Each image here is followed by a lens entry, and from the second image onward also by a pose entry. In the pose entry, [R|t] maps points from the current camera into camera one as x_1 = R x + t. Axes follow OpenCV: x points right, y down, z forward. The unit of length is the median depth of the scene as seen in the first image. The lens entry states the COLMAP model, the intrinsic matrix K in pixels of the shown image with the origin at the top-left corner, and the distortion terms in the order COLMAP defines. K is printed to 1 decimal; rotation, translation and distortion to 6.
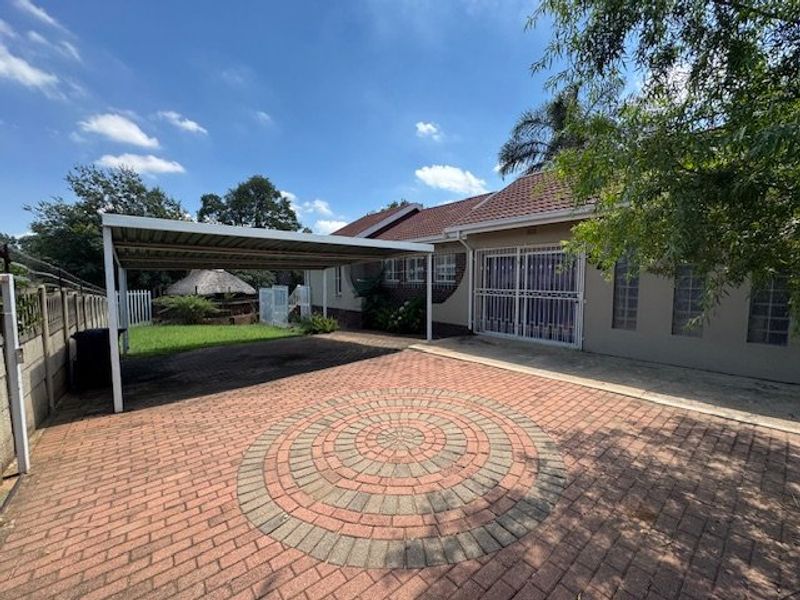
lens RADIAL K [[319.6, 0, 401.0], [0, 319.6, 299.8], [0, 0, 1]] dist [-0.002083, -0.000042]
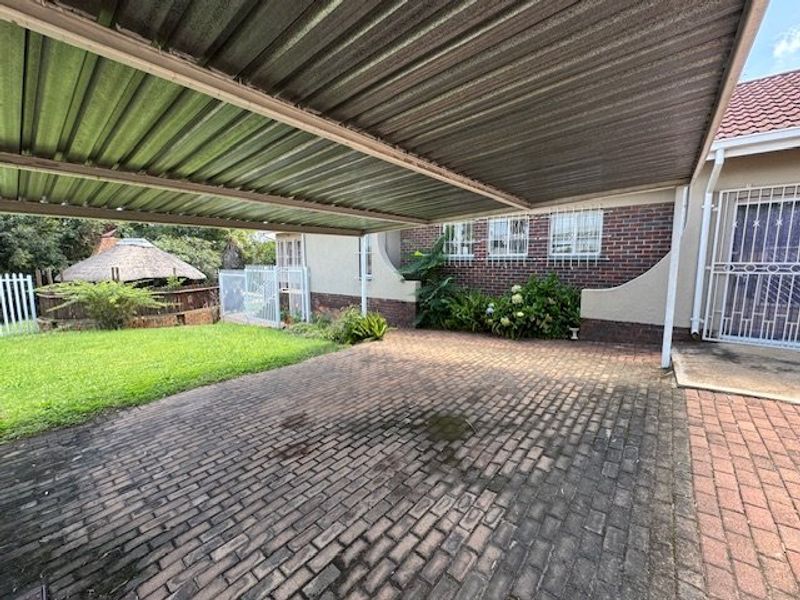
lens RADIAL K [[319.6, 0, 401.0], [0, 319.6, 299.8], [0, 0, 1]] dist [-0.002083, -0.000042]
pose [[0.982562, -0.021868, 0.184647, -0.498193], [0.012705, 0.998635, 0.050664, -0.004235], [-0.185503, -0.047435, 0.981498, 0.657840]]
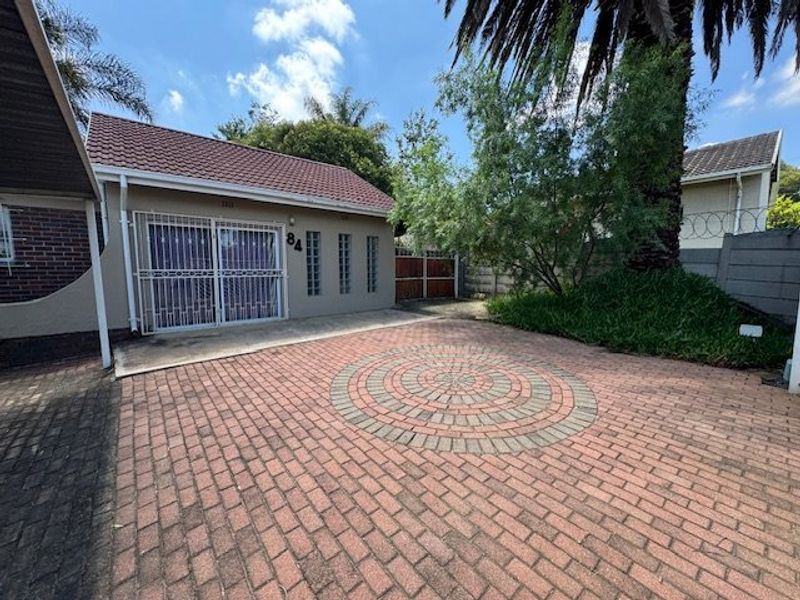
lens RADIAL K [[319.6, 0, 401.0], [0, 319.6, 299.8], [0, 0, 1]] dist [-0.002083, -0.000042]
pose [[-0.010276, -0.098570, 0.995077, -0.538058], [0.070588, 0.992576, 0.099051, 0.001831], [-0.997453, 0.071258, -0.003242, 0.547371]]
